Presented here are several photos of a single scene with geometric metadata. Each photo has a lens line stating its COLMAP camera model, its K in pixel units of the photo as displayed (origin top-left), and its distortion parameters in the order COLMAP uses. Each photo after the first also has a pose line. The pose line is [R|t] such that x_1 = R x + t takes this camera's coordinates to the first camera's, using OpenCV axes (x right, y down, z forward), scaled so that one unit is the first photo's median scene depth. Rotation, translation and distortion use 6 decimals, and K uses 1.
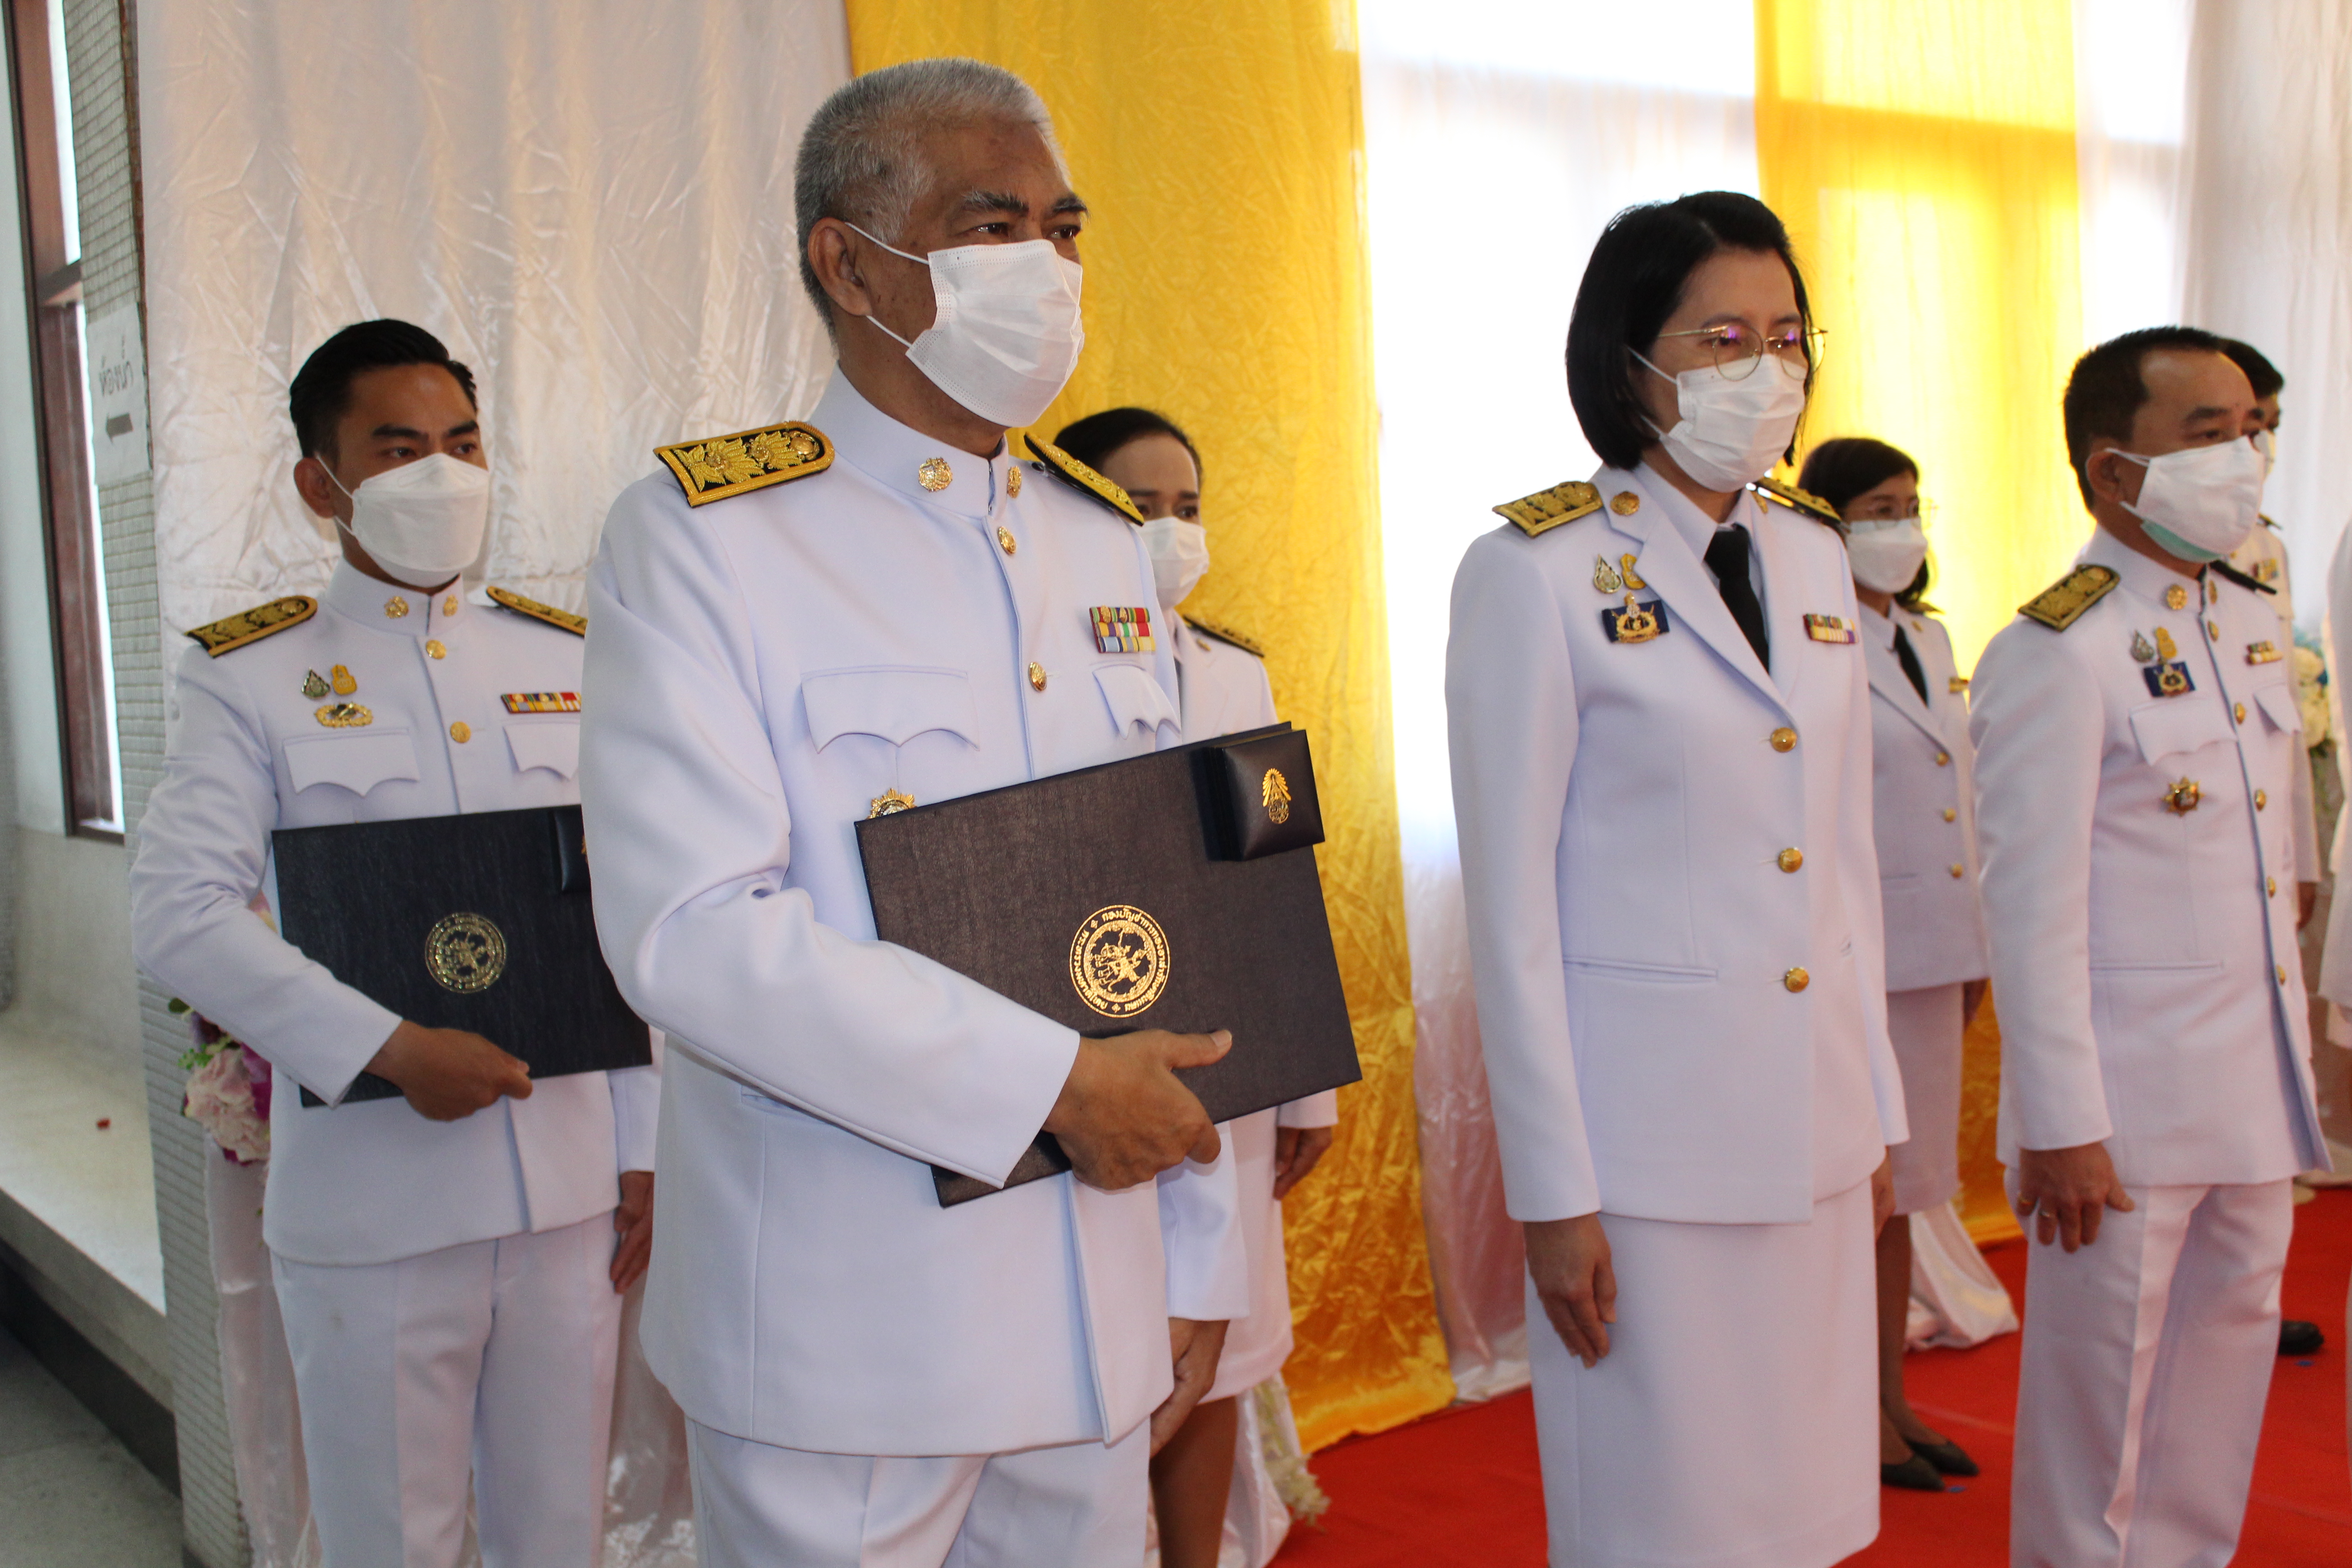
lens RADIAL K [[2662.3, 0, 1176.0], [0, 2662.3, 784.0], [0, 0, 1]] dist [-0.116905, -0.000836]
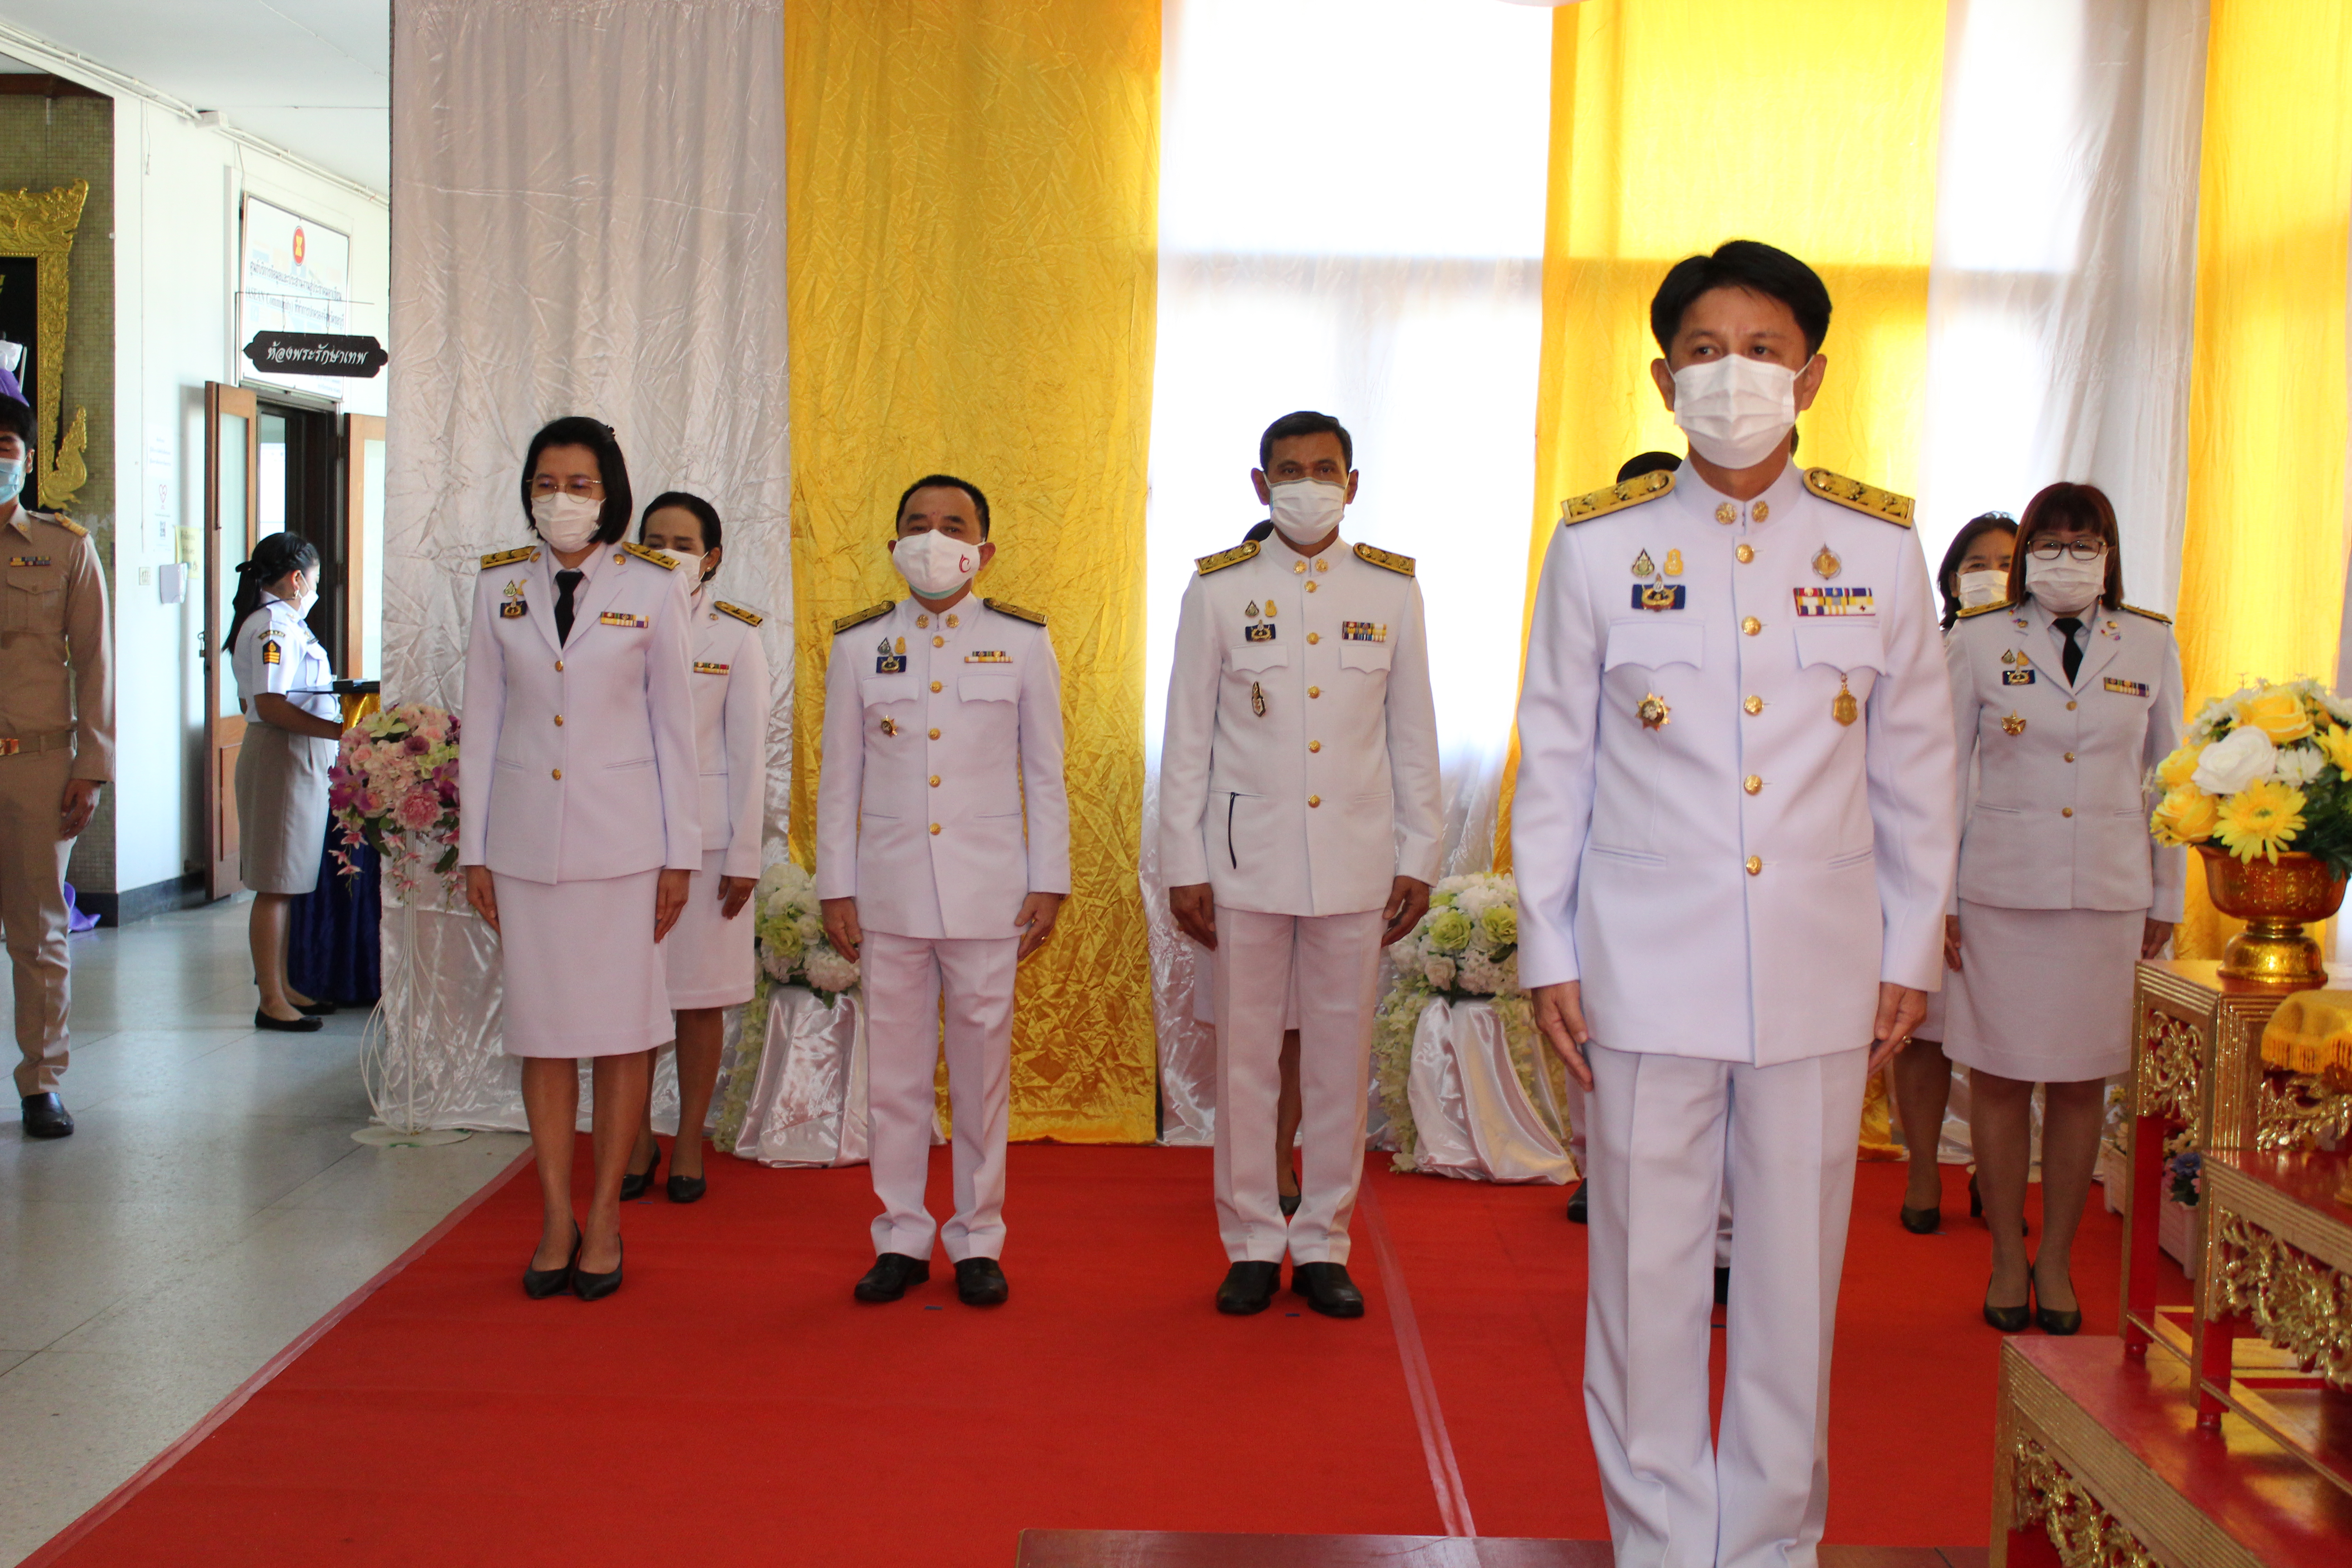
lens RADIAL K [[2981.8, 0, 1176.0], [0, 2981.8, 784.0], [0, 0, 1]] dist [-0.048971, 0.064474]
pose [[0.795349, 0.101810, -0.597540, 1.670481], [-0.100968, 0.994273, 0.035014, -0.045205], [0.597683, 0.032484, 0.801074, -0.538974]]
